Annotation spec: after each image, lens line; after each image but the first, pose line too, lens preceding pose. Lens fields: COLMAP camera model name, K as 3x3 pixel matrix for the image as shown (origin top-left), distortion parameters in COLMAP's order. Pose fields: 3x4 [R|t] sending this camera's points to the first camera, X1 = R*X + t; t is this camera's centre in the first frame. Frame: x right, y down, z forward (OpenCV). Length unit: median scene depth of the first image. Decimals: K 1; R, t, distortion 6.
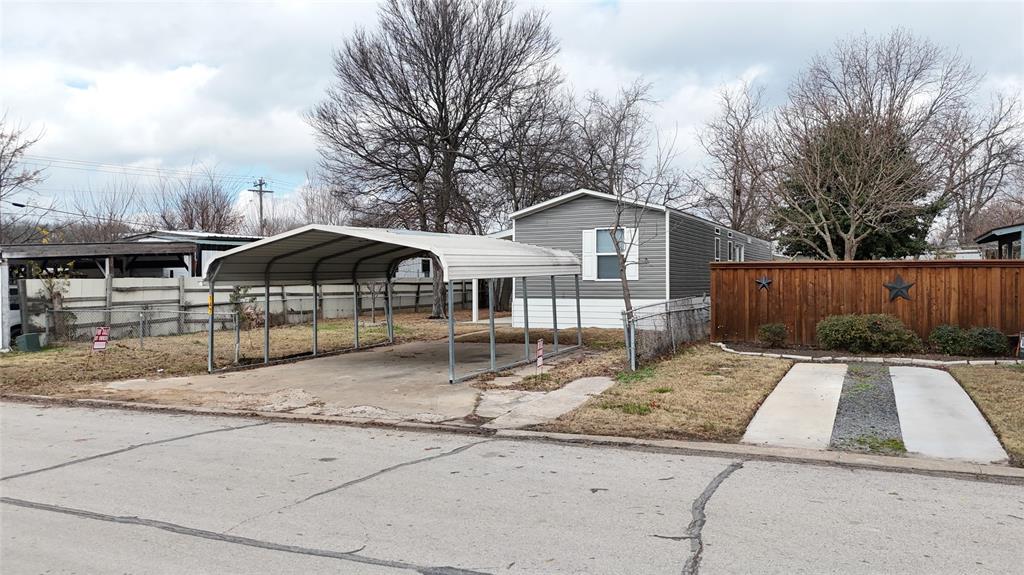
lens RADIAL K [[753.1, 0, 512.0], [0, 753.1, 287.5], [0, 0, 1]] dist [0.118222, -0.131331]
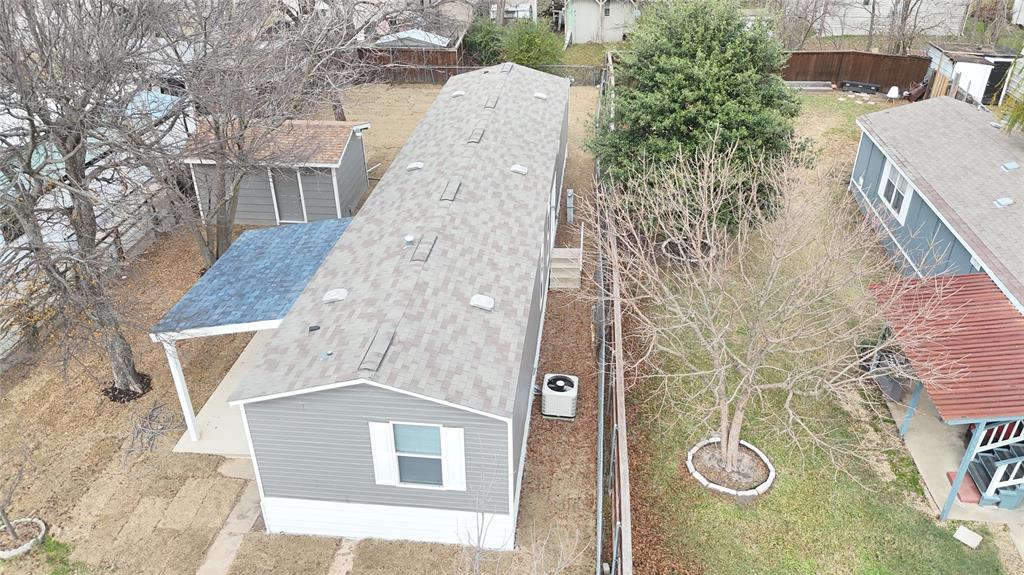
lens RADIAL K [[753.1, 0, 512.0], [0, 753.1, 287.5], [0, 0, 1]] dist [0.118222, -0.131331]
pose [[0.940448, -0.175585, 0.291081, 0.044899], [0.008276, 0.867847, 0.496763, -0.470276], [-0.339838, -0.464771, 0.817618, 0.525722]]
